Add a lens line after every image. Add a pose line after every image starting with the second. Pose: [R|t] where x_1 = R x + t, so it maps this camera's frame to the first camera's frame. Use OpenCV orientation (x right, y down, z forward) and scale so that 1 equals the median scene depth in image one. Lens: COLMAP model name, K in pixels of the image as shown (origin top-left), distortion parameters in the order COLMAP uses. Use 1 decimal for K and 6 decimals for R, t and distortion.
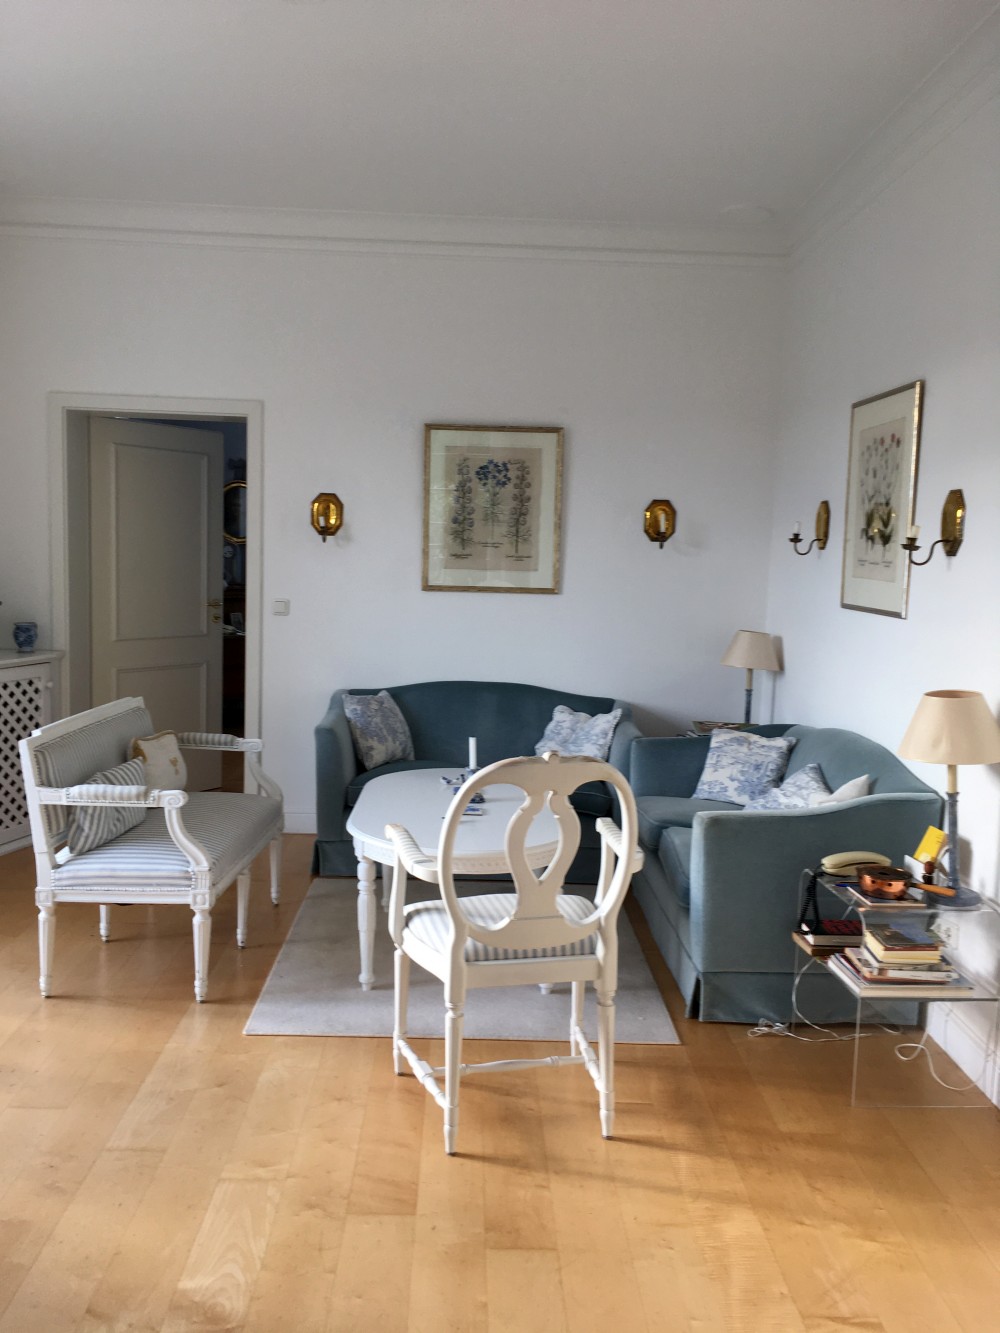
lens RADIAL K [[1131.6, 0, 500.0], [0, 1131.6, 666.5], [0, 0, 1]] dist [0.065236, -0.077015]
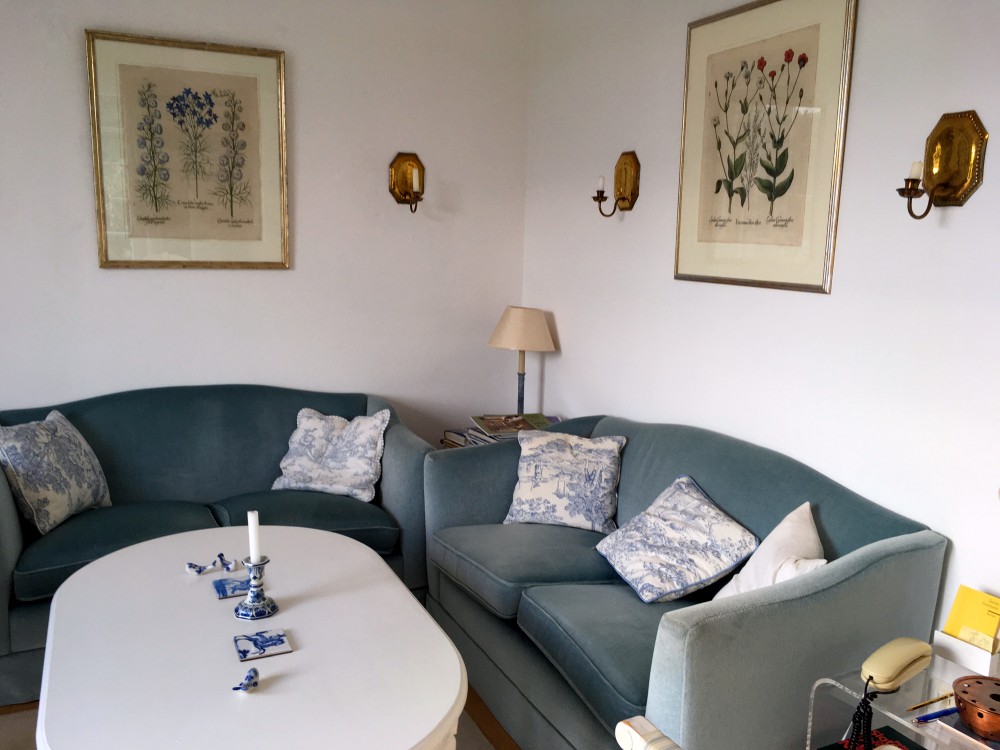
lens RADIAL K [[848.9, 0, 498.7], [0, 848.9, 383.6], [0, 0, 1]] dist [0.065236, -0.077015]
pose [[0.915654, -0.076891, 0.394545, -0.059719], [0.046396, 0.995191, 0.086273, -0.030061], [-0.399281, -0.060691, 0.914818, 0.403965]]
